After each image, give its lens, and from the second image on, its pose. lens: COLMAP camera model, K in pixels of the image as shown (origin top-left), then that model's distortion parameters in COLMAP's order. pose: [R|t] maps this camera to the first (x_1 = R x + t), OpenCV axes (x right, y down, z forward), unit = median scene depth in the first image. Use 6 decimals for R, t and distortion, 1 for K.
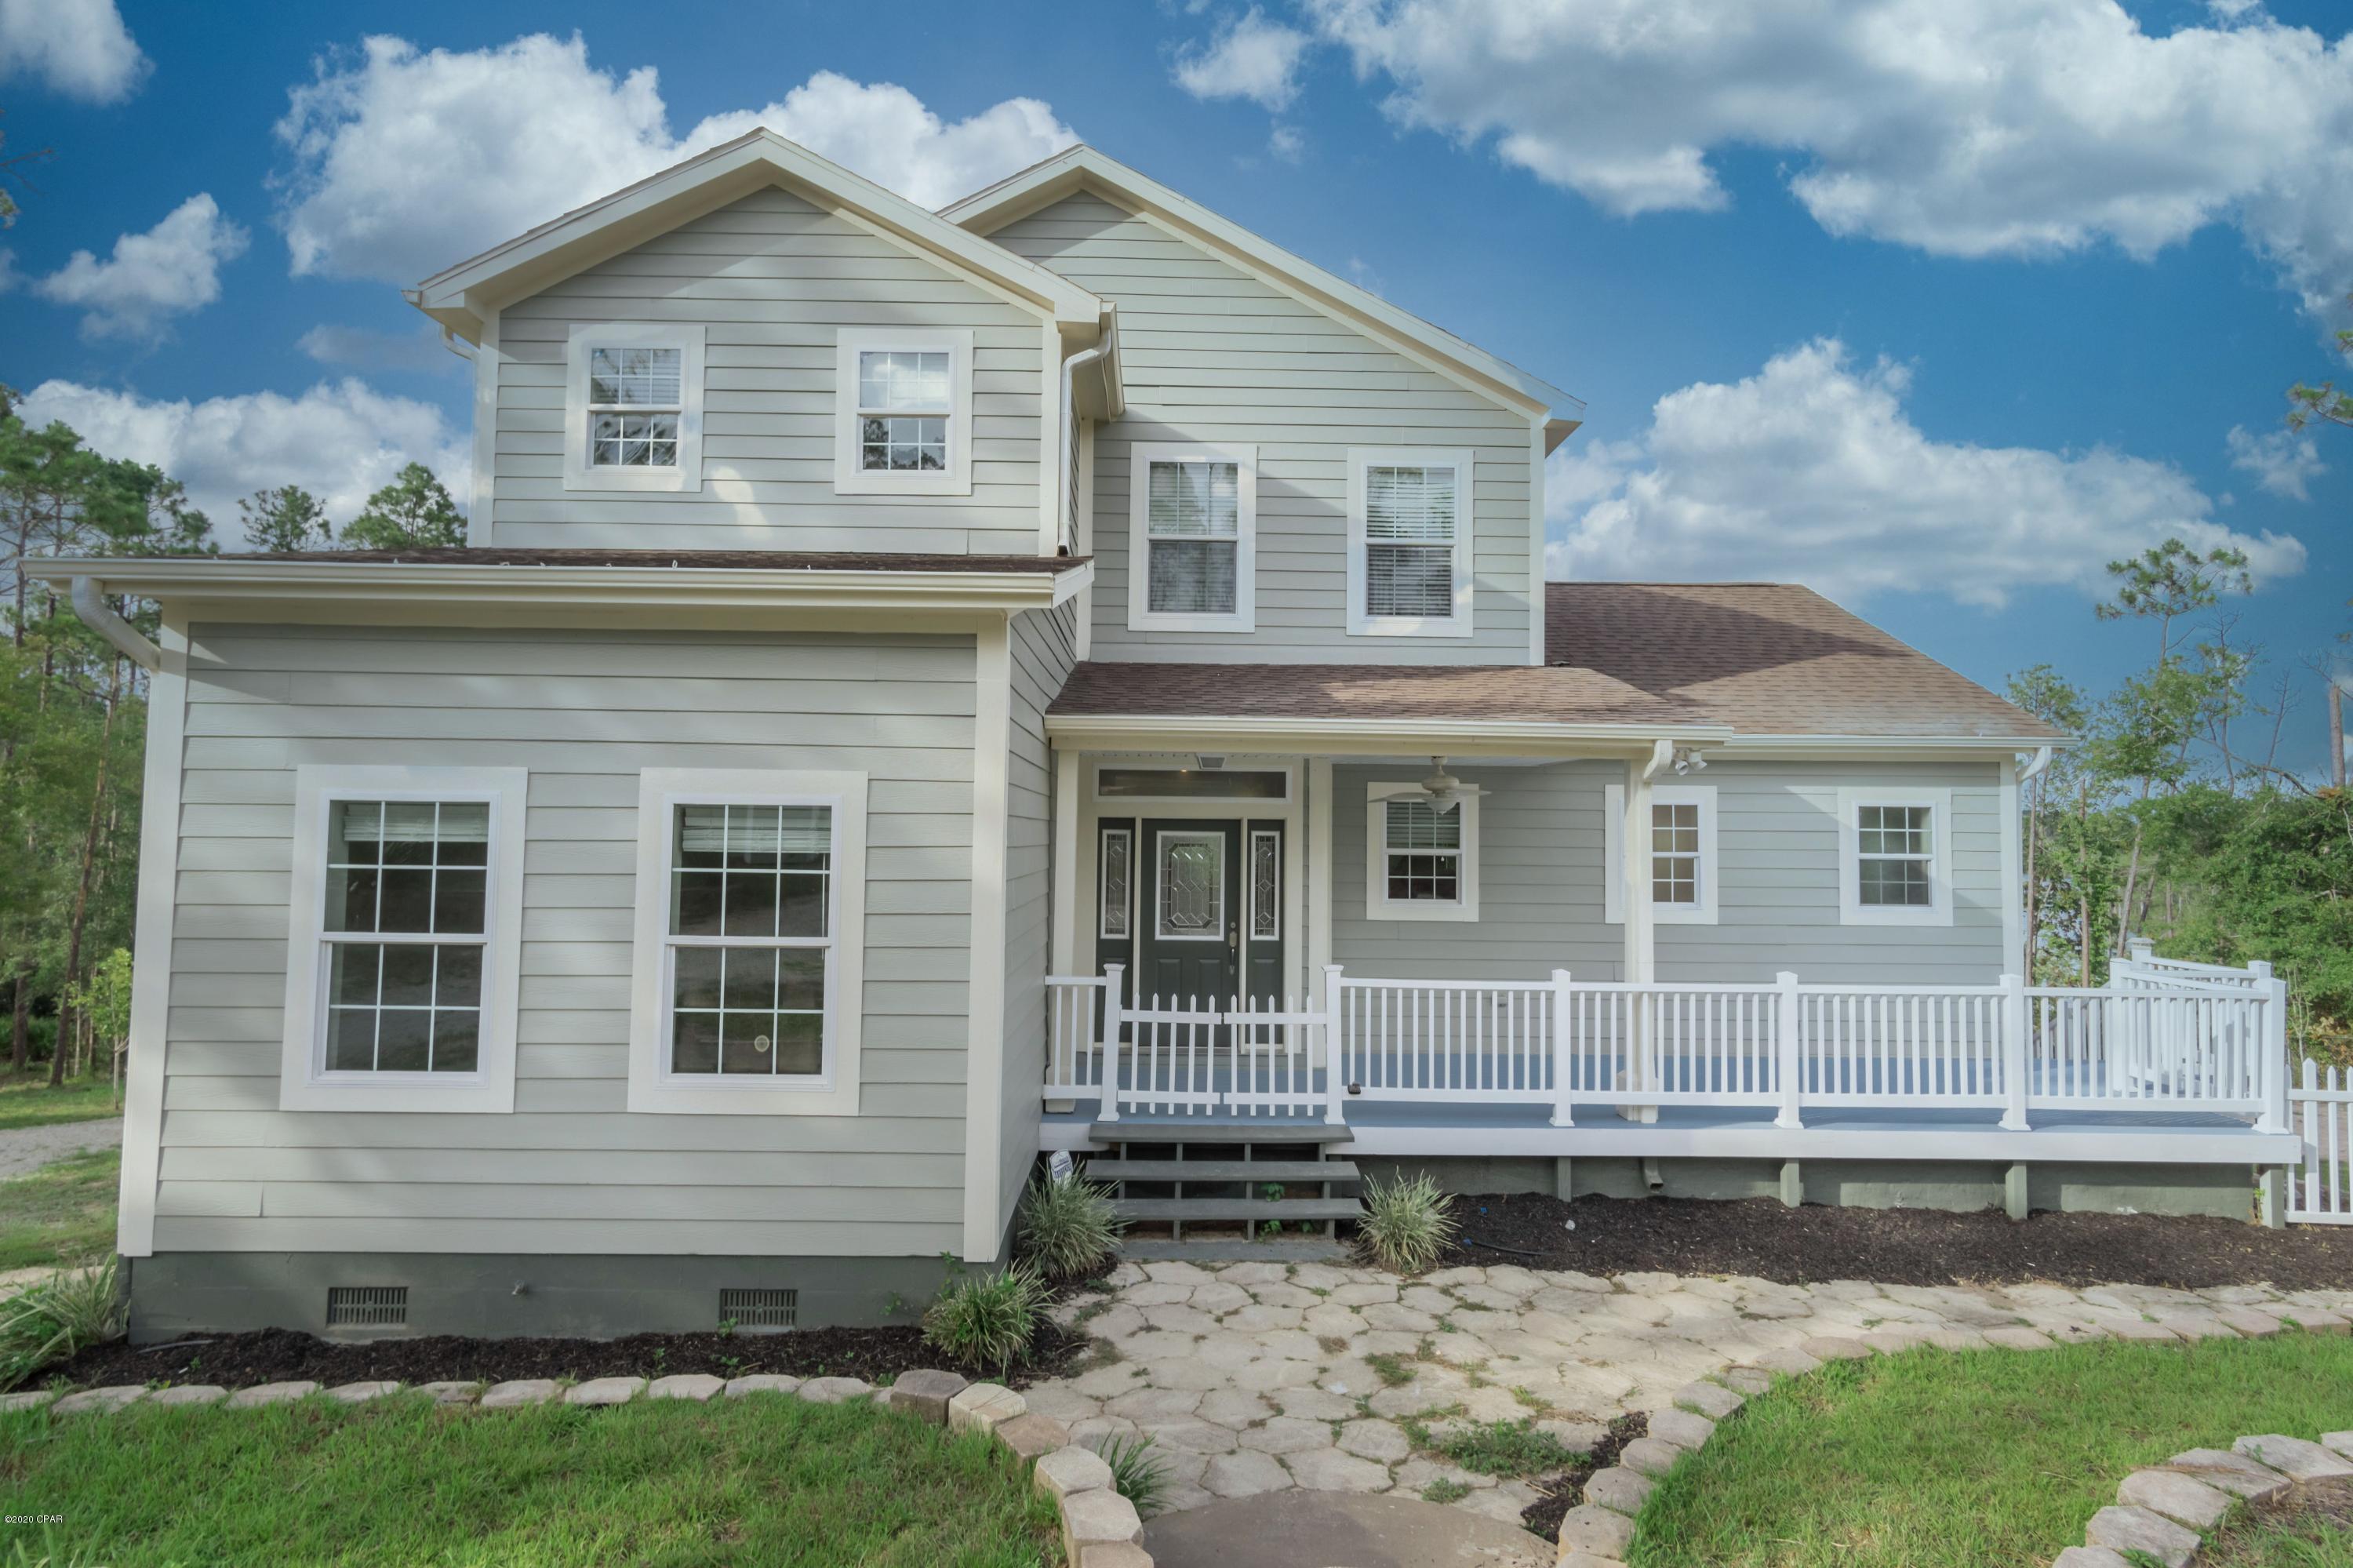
lens RADIAL K [[1241.7, 0, 1176.5], [0, 1241.7, 784.0], [0, 0, 1]] dist [0.000425, 0.000722]
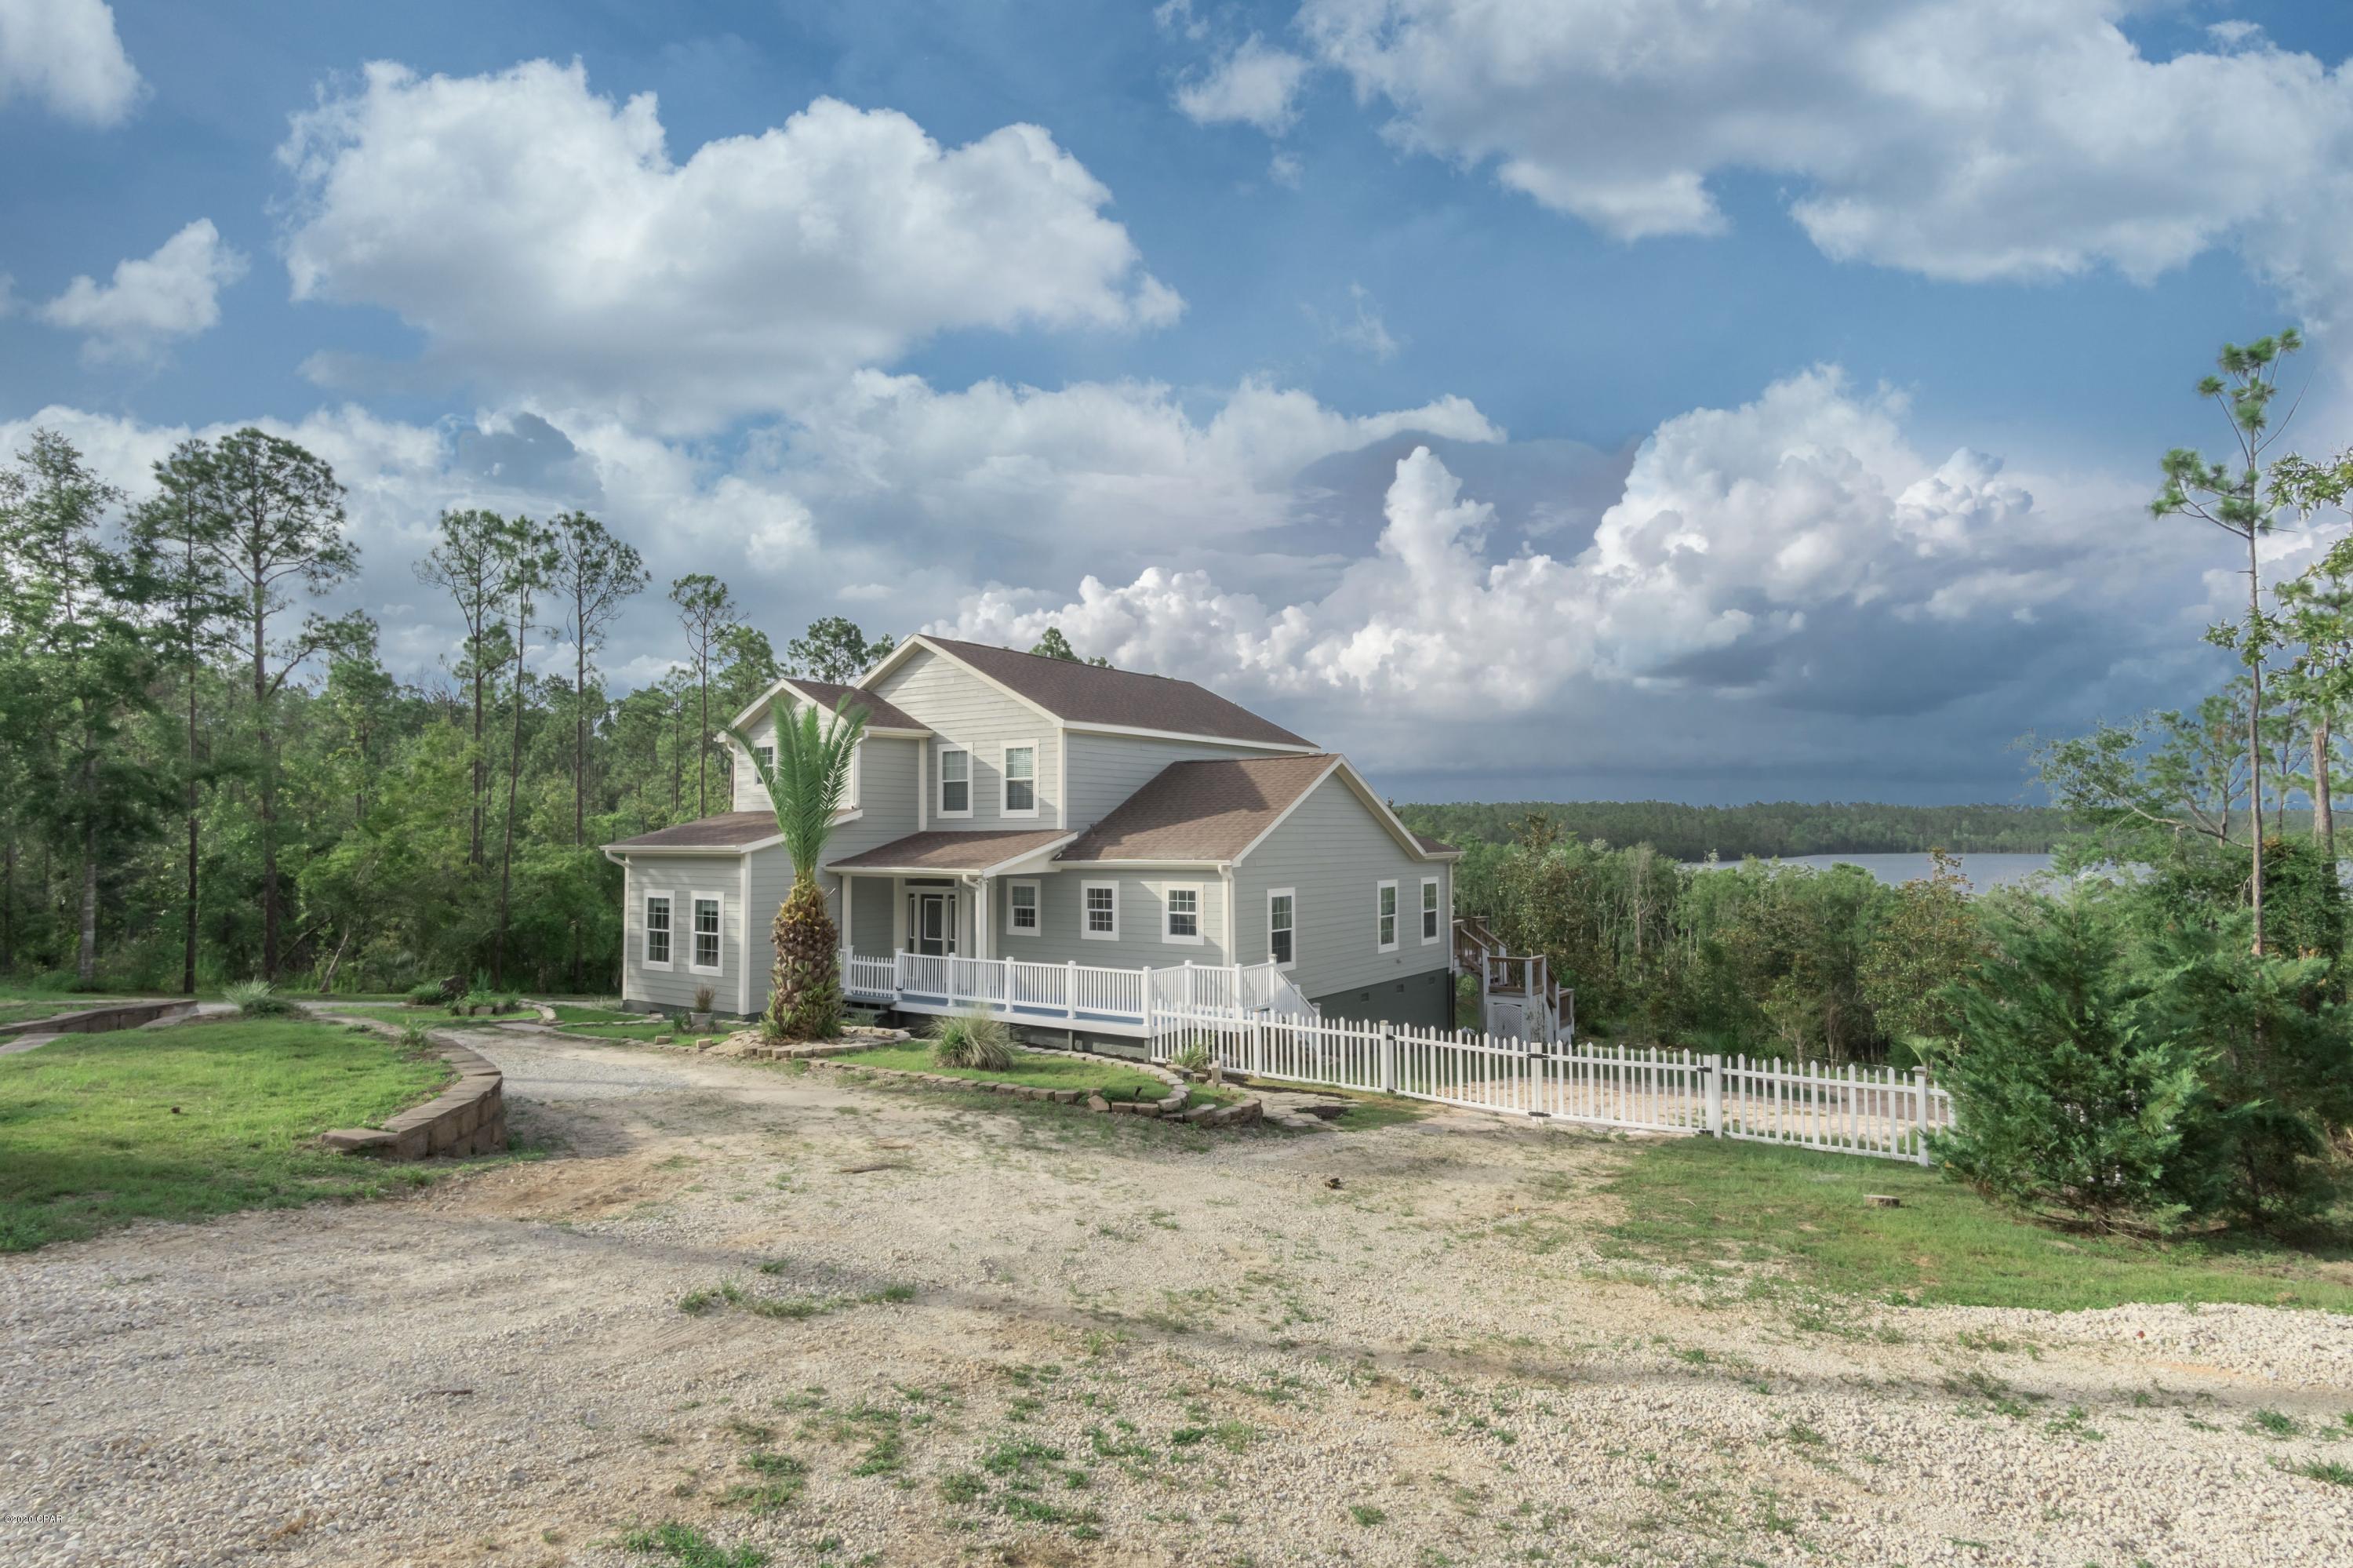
lens RADIAL K [[1241.7, 0, 1176.5], [0, 1241.7, 784.0], [0, 0, 1]] dist [0.000425, 0.000722]
pose [[0.815329, -0.039328, -0.577661, 2.414767], [0.035906, 0.999205, -0.017348, -0.173729], [0.577884, -0.006597, 0.816092, -1.054986]]
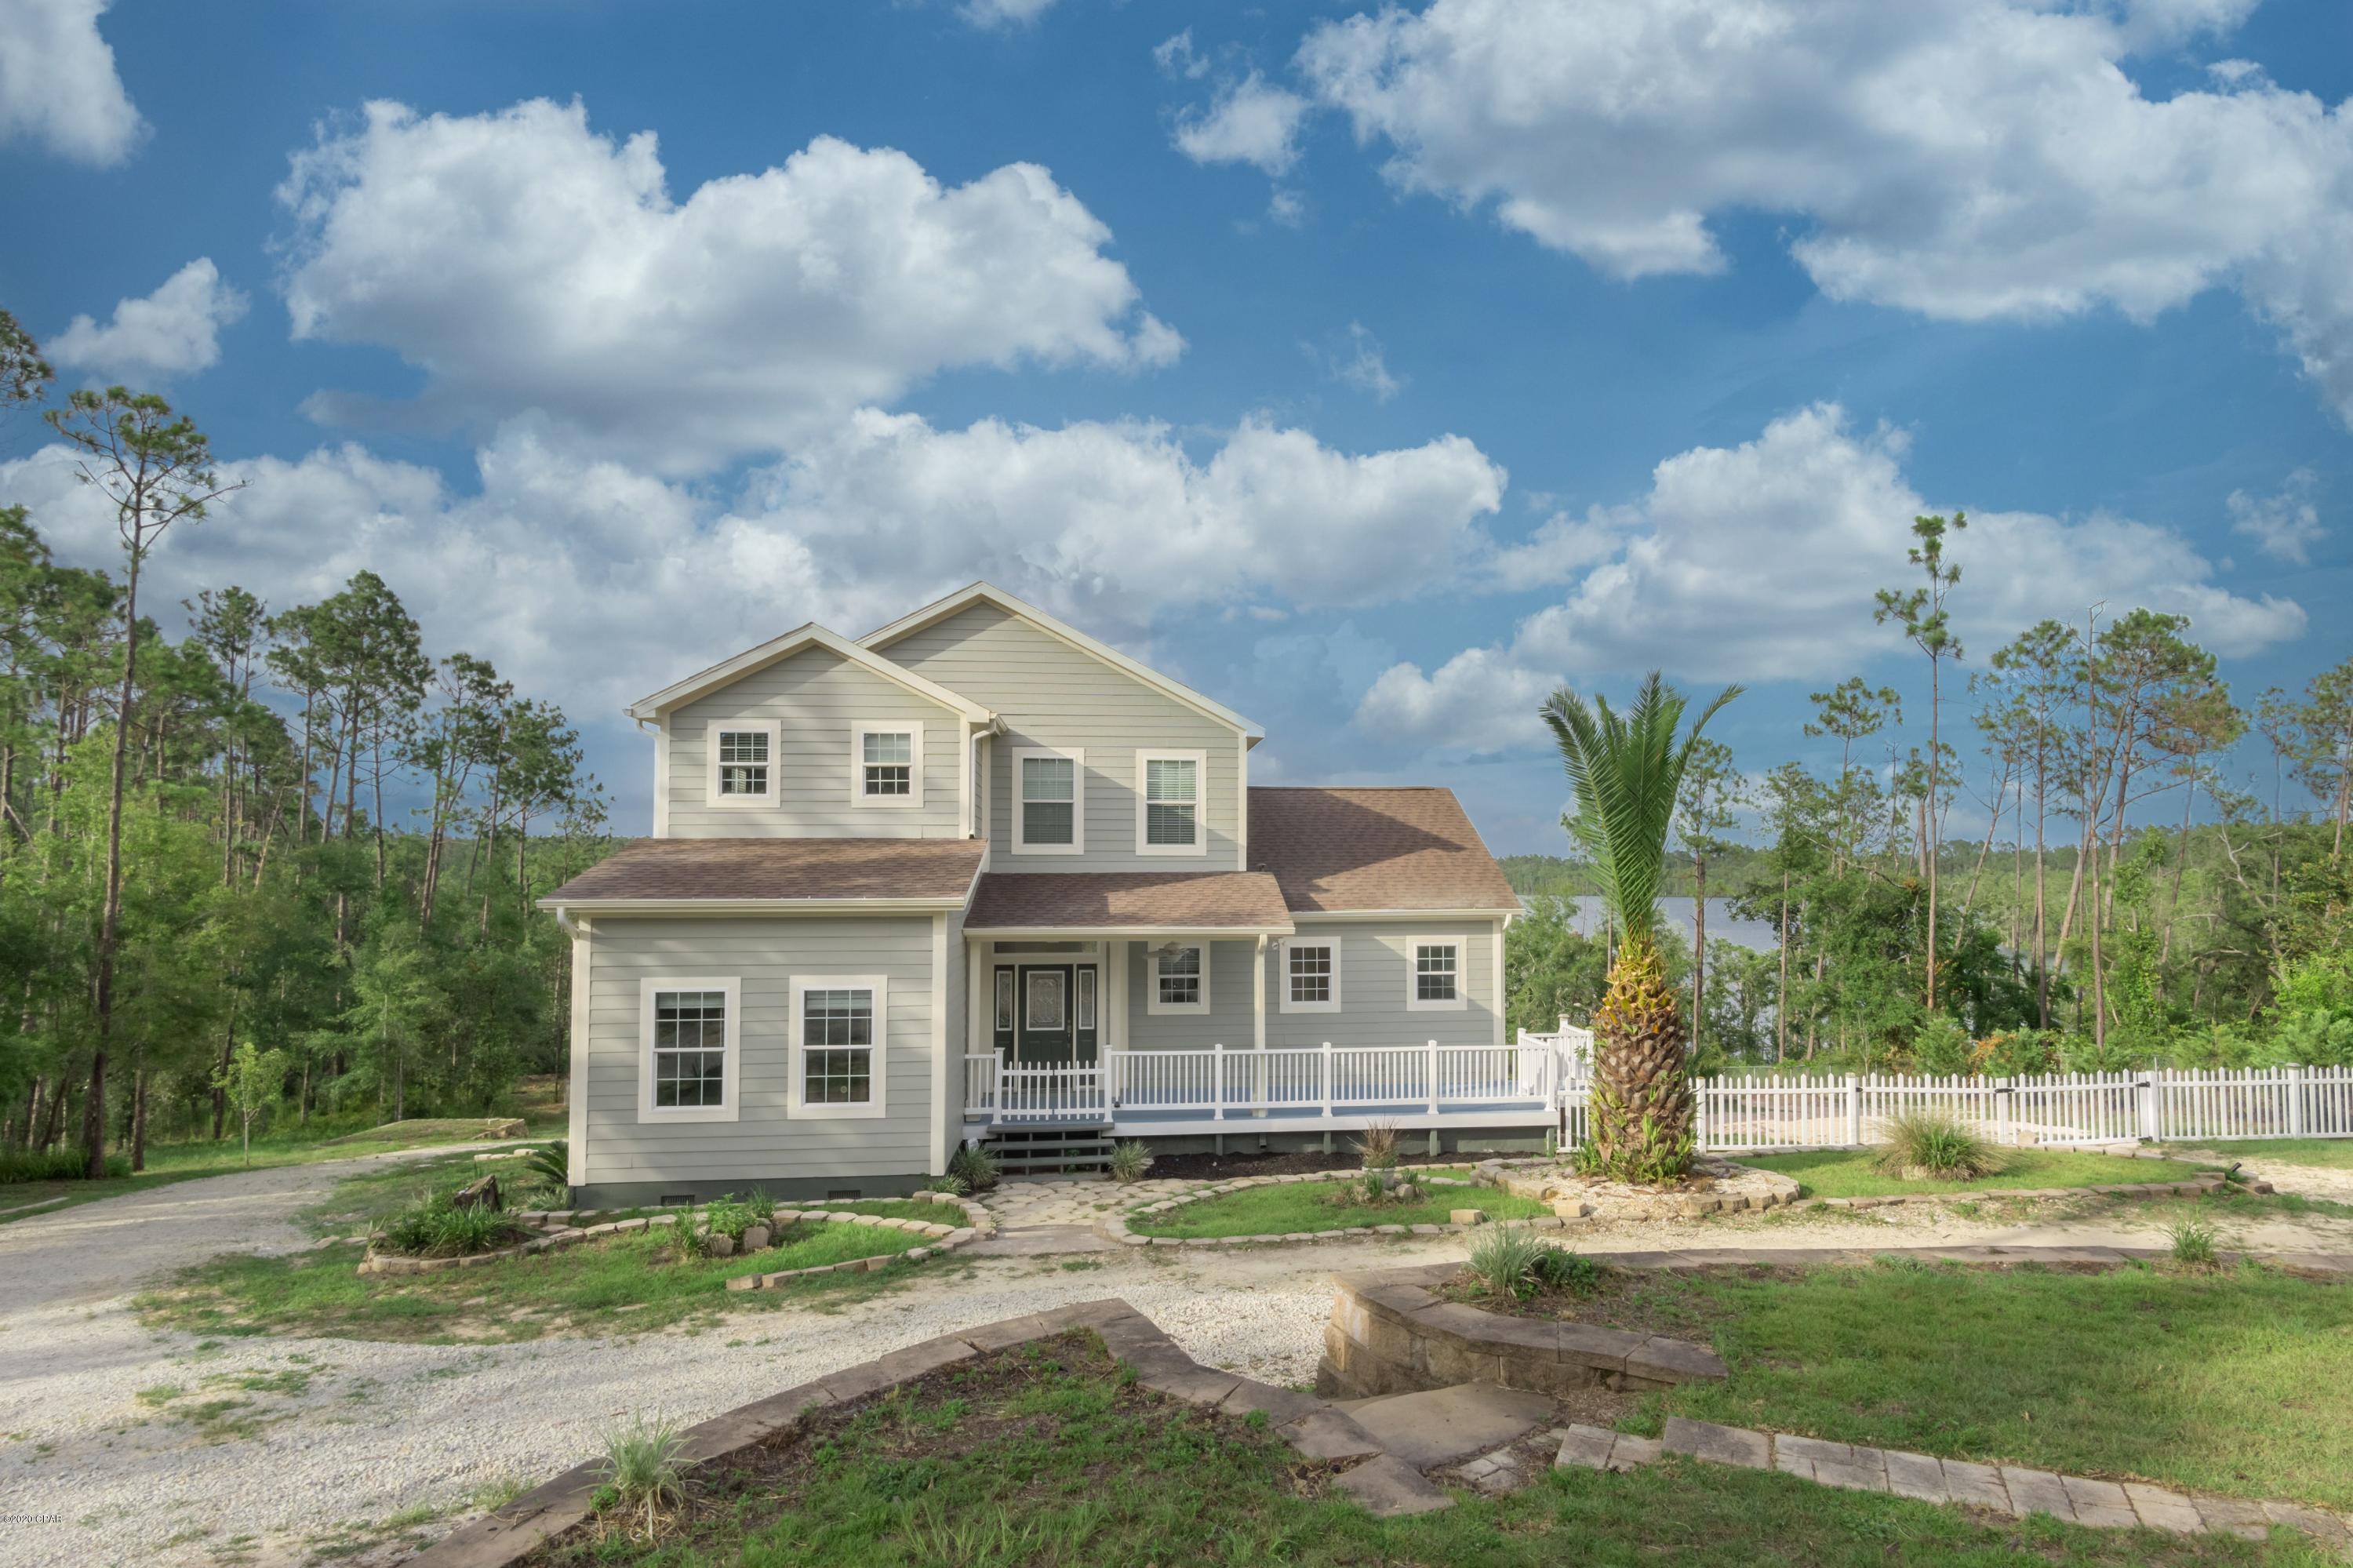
lens RADIAL K [[1310.1, 0, 1253.6], [0, 1310.1, 826.5], [0, 0, 1]] dist [-0.004378, -0.000221]
pose [[0.994263, -0.009535, 0.106537, 0.137338], [0.009072, 0.999947, 0.004828, -0.221190], [-0.106577, -0.003834, 0.994297, -1.162879]]
